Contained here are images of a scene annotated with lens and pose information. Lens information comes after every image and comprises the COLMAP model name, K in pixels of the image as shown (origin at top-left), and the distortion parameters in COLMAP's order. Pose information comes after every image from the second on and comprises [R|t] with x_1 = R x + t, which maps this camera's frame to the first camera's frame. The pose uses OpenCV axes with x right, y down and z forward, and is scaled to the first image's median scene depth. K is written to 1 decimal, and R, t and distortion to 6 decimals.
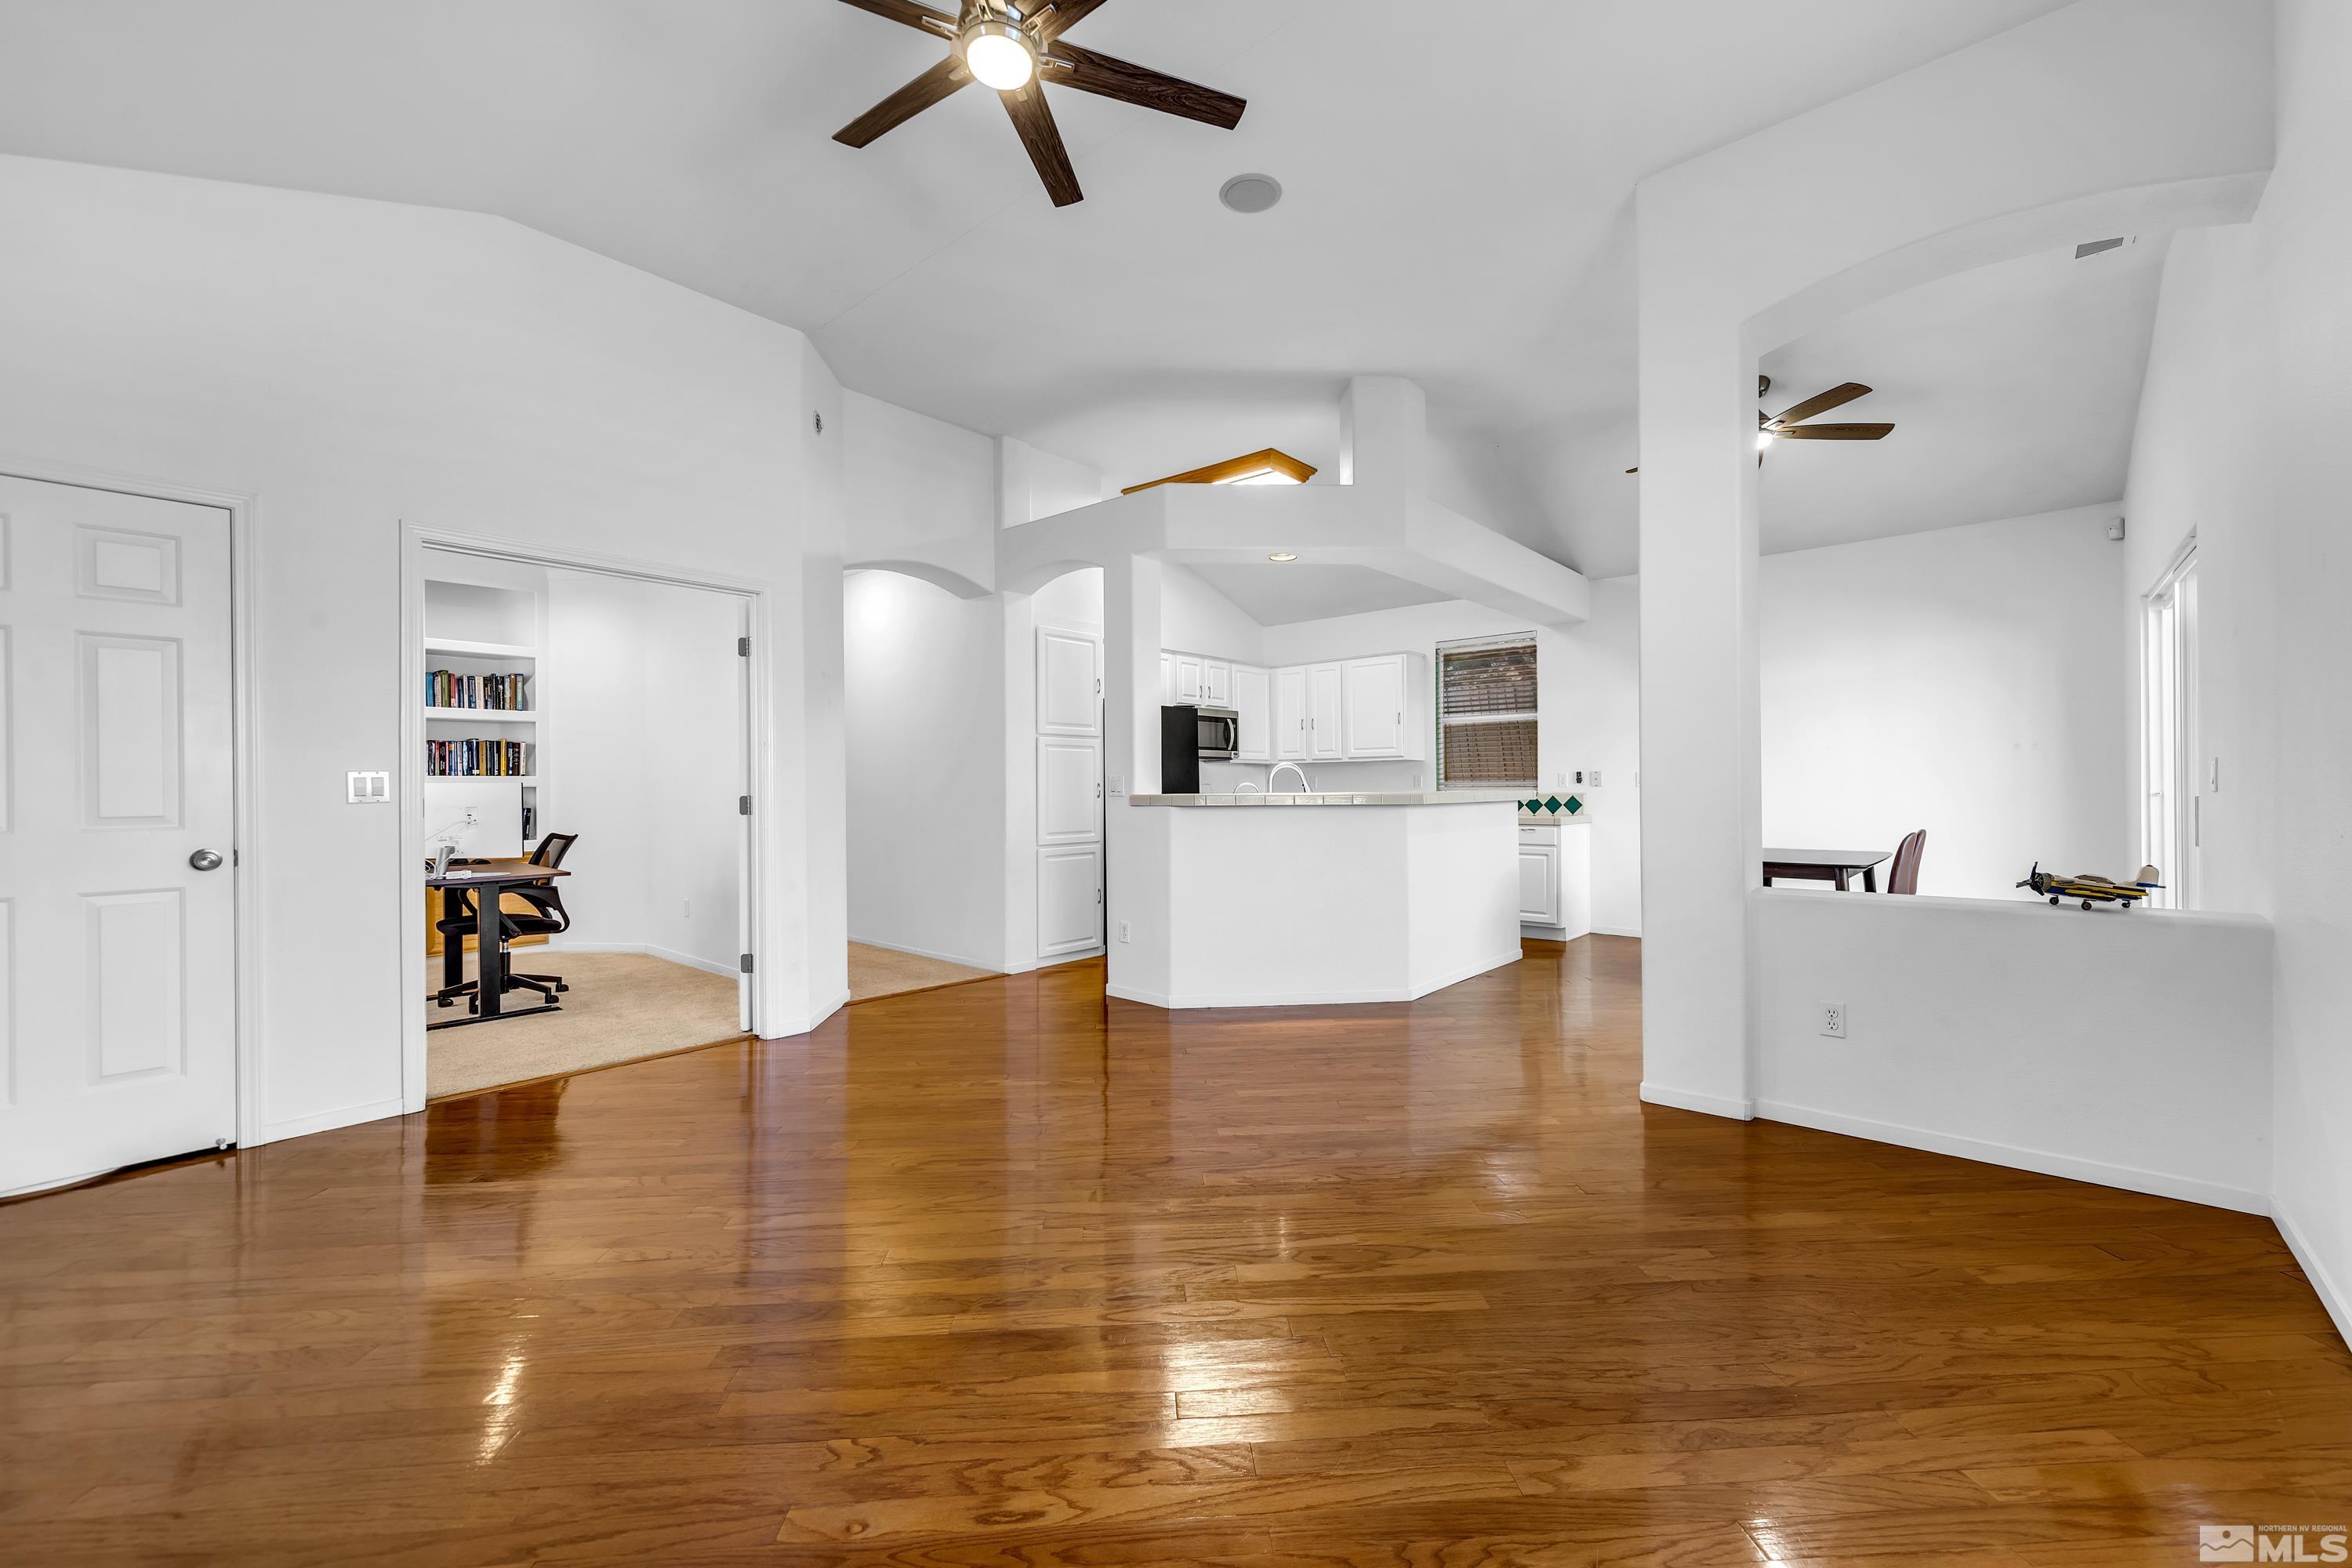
lens RADIAL K [[1005.8, 0, 1167.7], [0, 1005.8, 775.4], [0, 0, 1]] dist [0.002806, -0.000601]
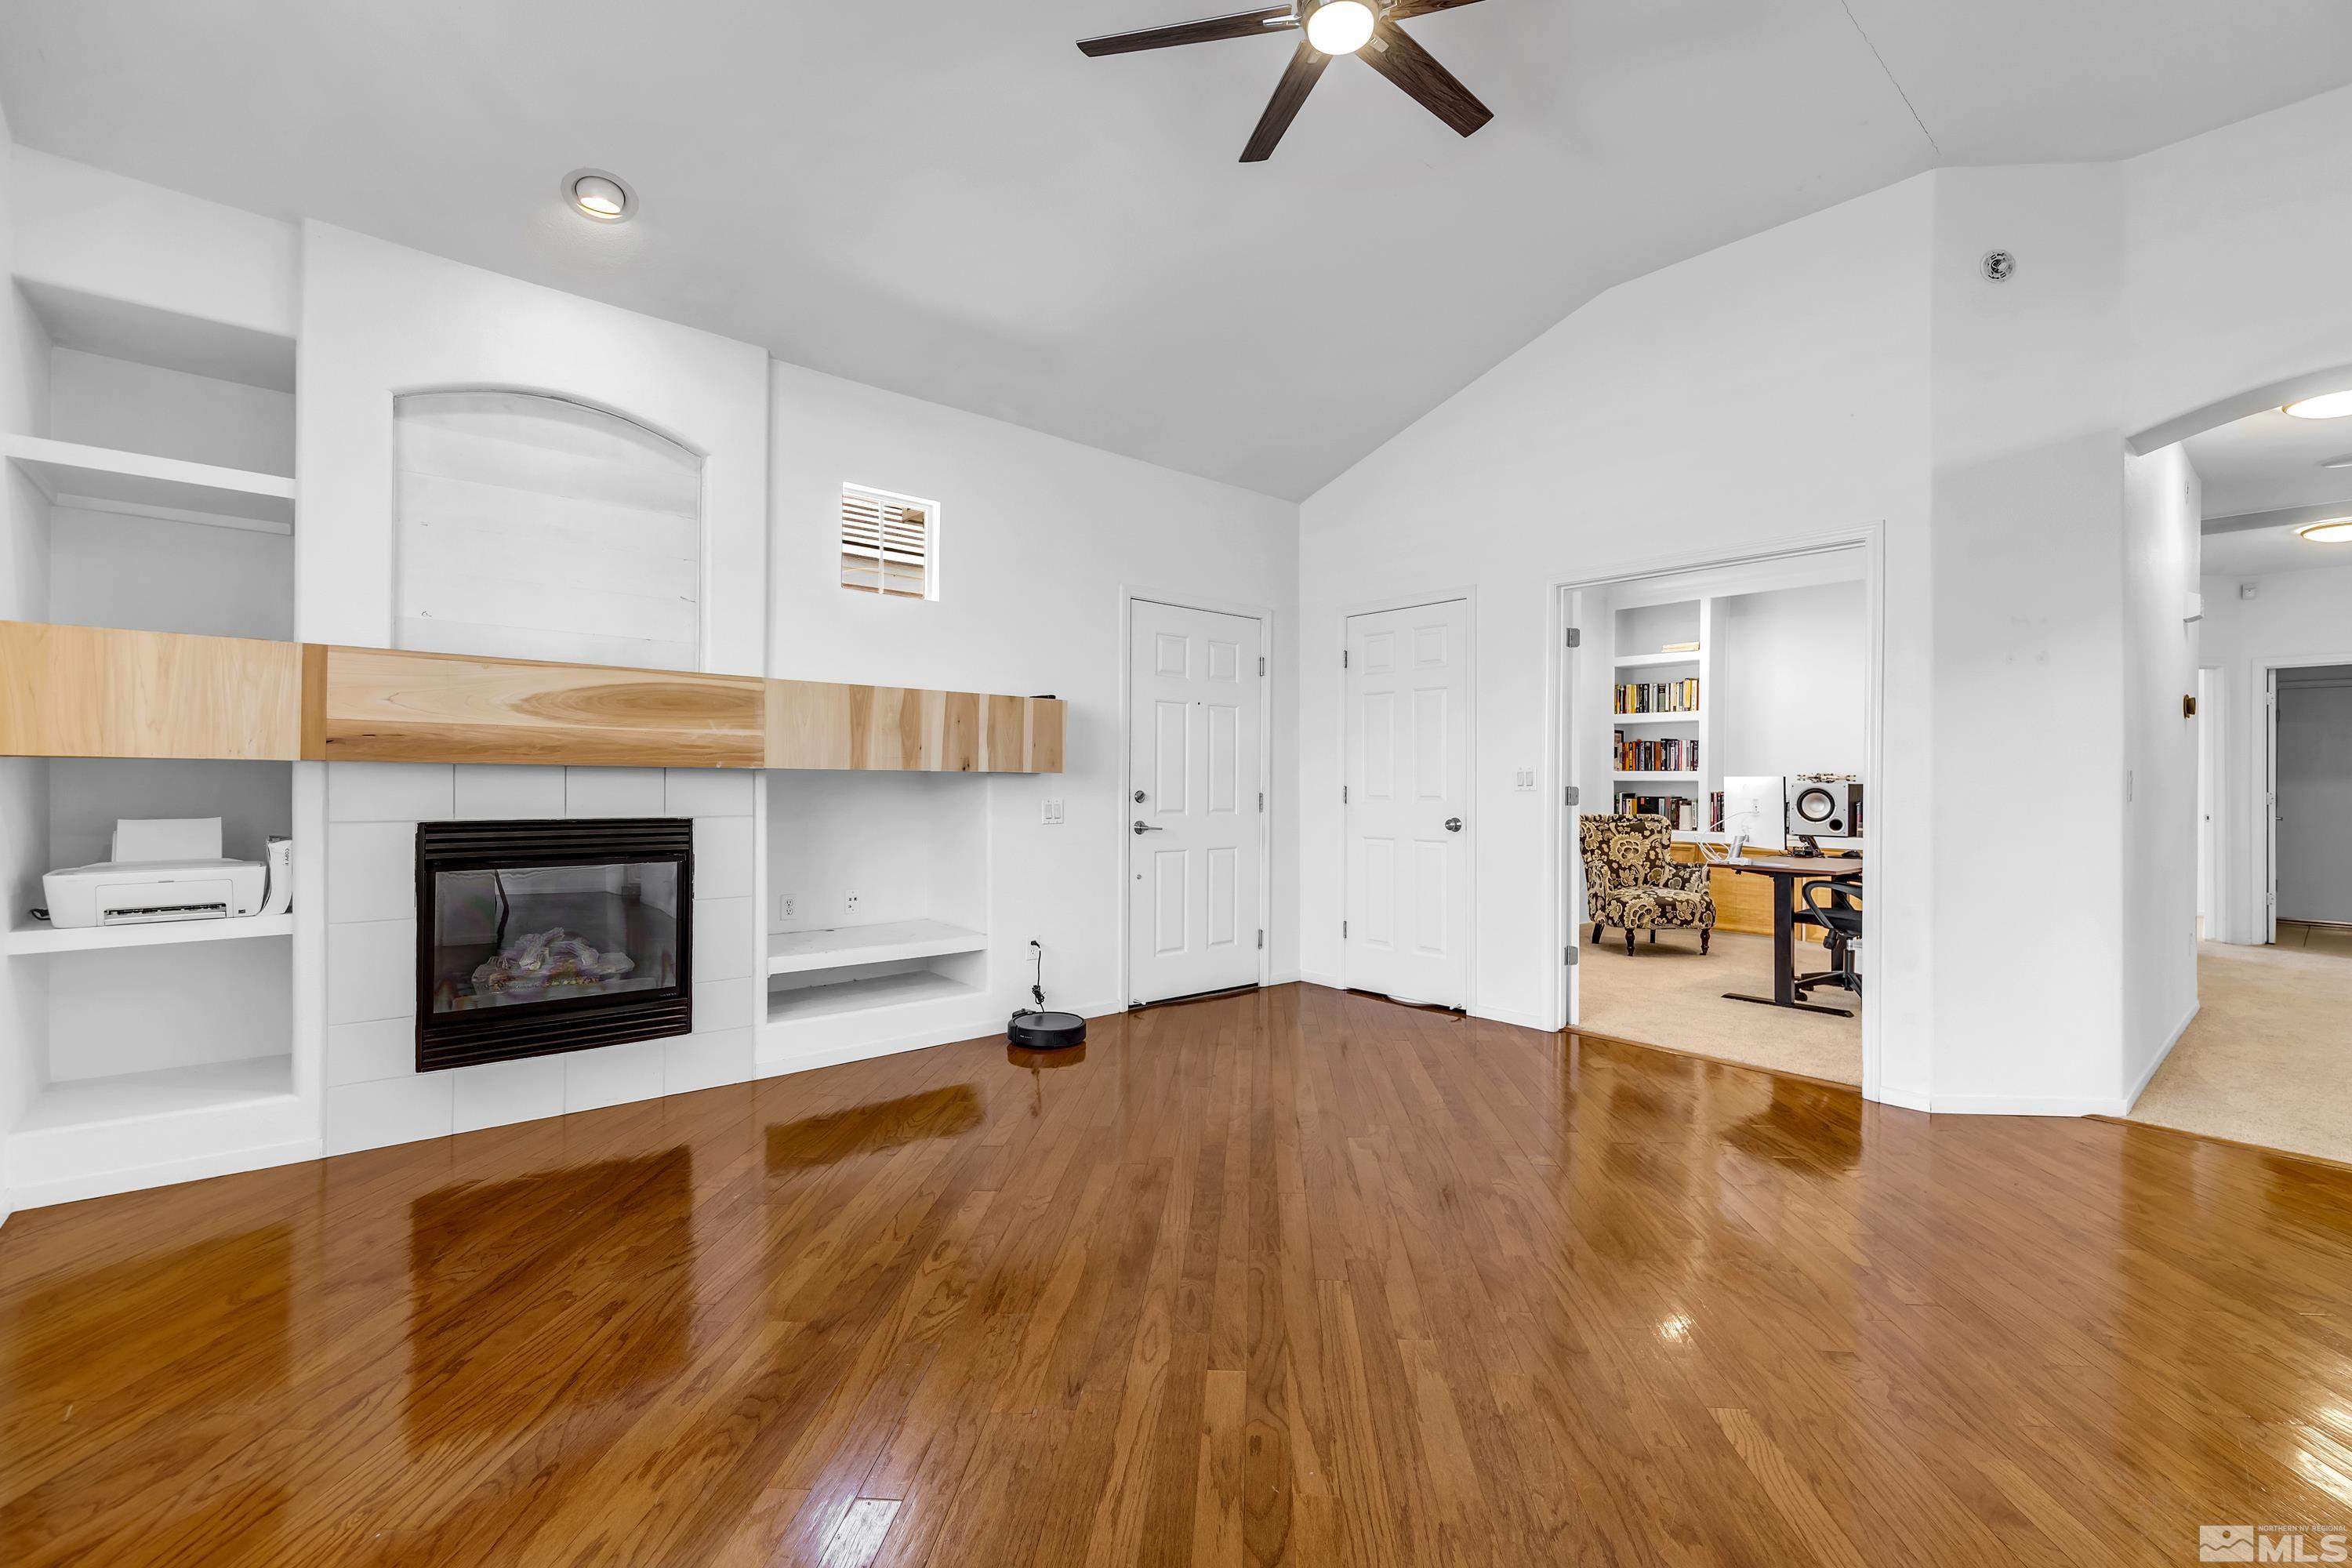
lens RADIAL K [[1005.8, 0, 1182.7], [0, 1005.8, 780.1], [0, 0, 1]] dist [0.002806, -0.000601]
pose [[-0.158479, 0.003494, -0.987356, 0.281908], [0.006005, 0.999979, 0.002575, 0.002481], [0.987344, -0.005521, -0.158496, 0.348340]]
